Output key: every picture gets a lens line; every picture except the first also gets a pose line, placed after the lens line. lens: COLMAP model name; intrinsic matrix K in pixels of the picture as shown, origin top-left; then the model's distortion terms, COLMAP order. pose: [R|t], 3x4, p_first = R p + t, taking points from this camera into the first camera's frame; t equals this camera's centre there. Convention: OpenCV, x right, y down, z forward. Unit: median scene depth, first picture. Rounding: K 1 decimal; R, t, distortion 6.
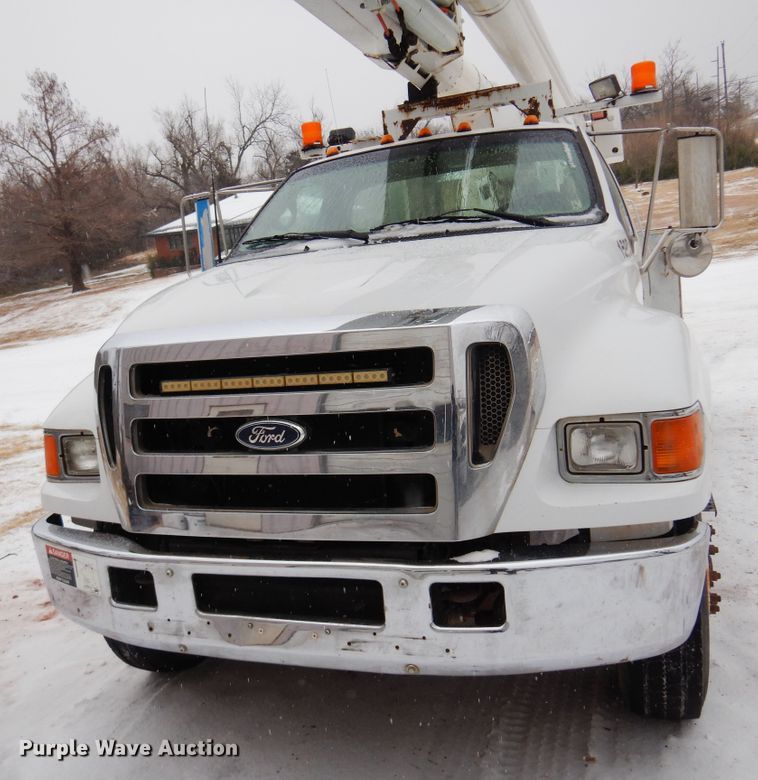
lens RADIAL K [[789.9, 0, 380.5], [0, 789.9, 391.3], [0, 0, 1]] dist [0.023191, 0.000000]
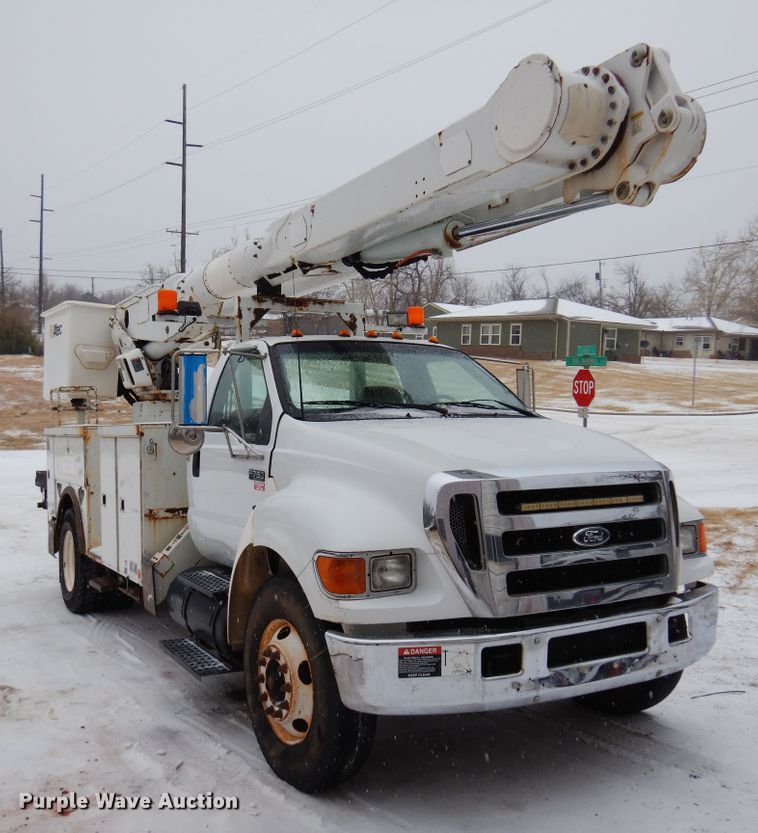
lens RADIAL K [[829.5, 0, 373.3], [0, 829.5, 419.3], [0, 0, 1]] dist [0.004973, 0.000000]
pose [[0.656719, 0.090763, 0.748654, -1.542871], [0.055369, 0.984249, -0.167895, 0.071955], [-0.752100, 0.151712, 0.641349, 0.214882]]
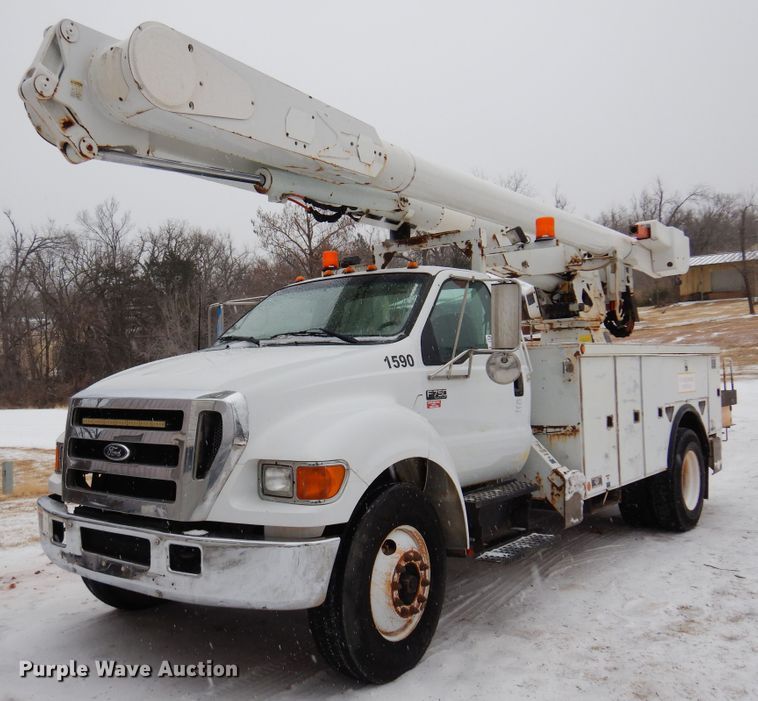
lens RADIAL K [[785.4, 0, 332.6], [0, 785.4, 340.8], [0, 0, 1]] dist [-0.017061, 0.000000]
pose [[0.932675, 0.056043, -0.356338, 0.873402], [-0.110941, 0.984542, -0.135531, -0.006434], [0.343234, 0.165939, 0.924475, -0.496171]]
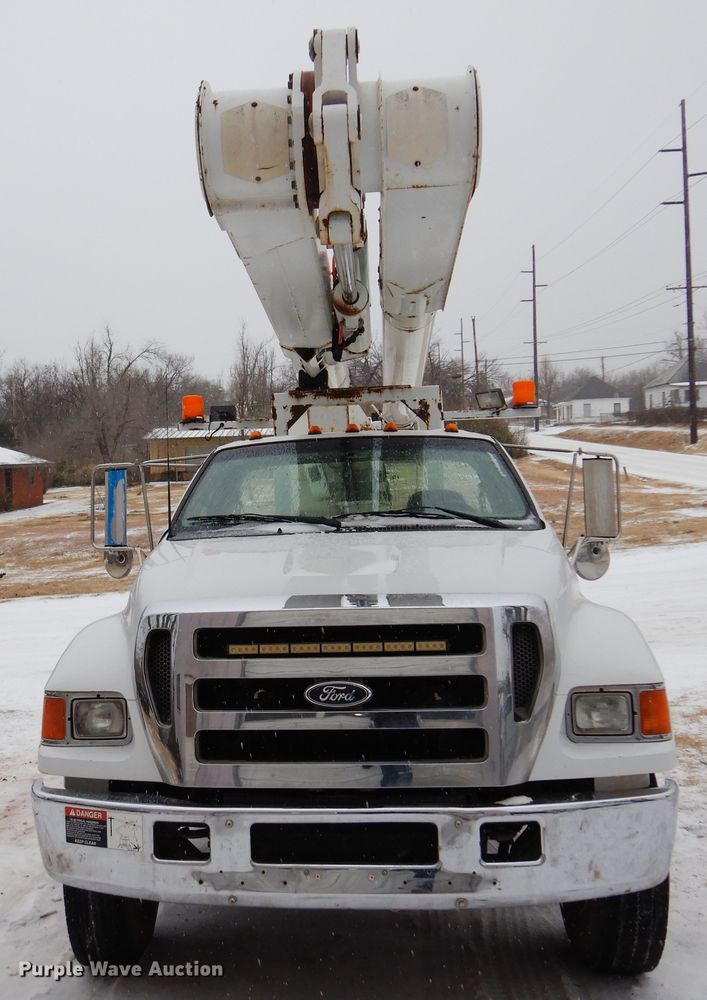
lens RADIAL K [[1039.3, 0, 305.6], [0, 1039.3, 486.4], [0, 0, 1]] dist [0.000596, 0.000000]
pose [[0.967521, 0.082457, 0.238965, -0.527163], [-0.029402, 0.975596, -0.217597, 0.083412], [-0.251075, 0.203504, 0.946334, -0.445968]]
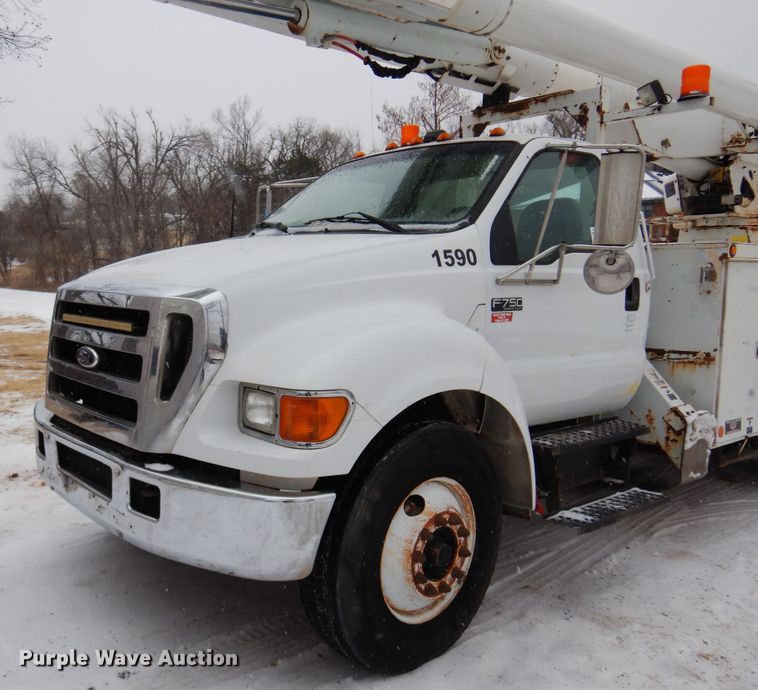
lens RADIAL K [[754.8, 0, 280.5], [0, 754.8, 356.8], [0, 0, 1]] dist [0.004973, 0.000000]
pose [[0.825365, 0.163467, -0.540418, 0.852804], [-0.164335, 0.985282, 0.047047, -0.066766], [0.540154, 0.049978, 0.840081, 0.001885]]
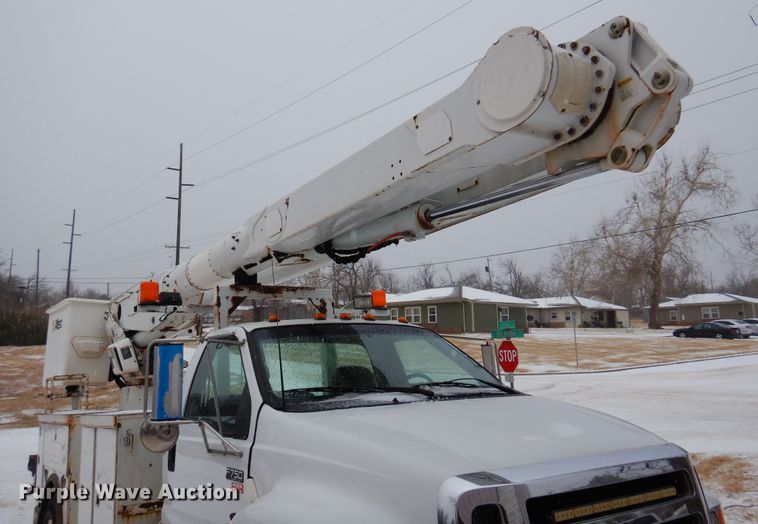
lens RADIAL K [[625.9, 0, 343.9], [0, 625.9, 222.4], [0, 0, 1]] dist [0.000700, 0.001815]
pose [[0.636401, 0.255542, 0.727800, -1.241156], [0.100320, 0.908096, -0.406569, -0.055956], [-0.764807, 0.331754, 0.552276, 0.563808]]
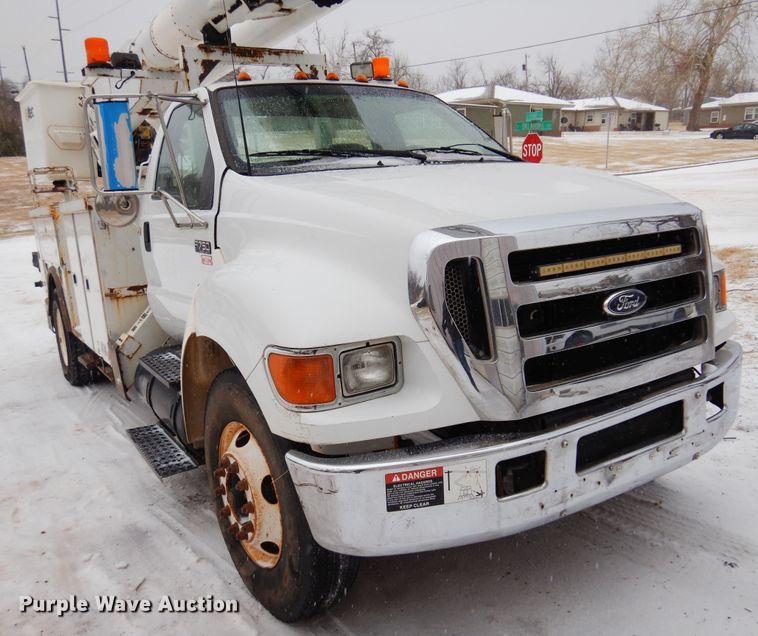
lens RADIAL K [[638.3, 0, 385.0], [0, 638.3, 314.2], [0, 0, 1]] dist [0.021981, -0.026593]
pose [[0.620058, -0.088575, 0.779540, -1.045405], [0.115447, 0.993091, 0.021011, 0.008742], [-0.776015, 0.076967, 0.626000, 0.617521]]
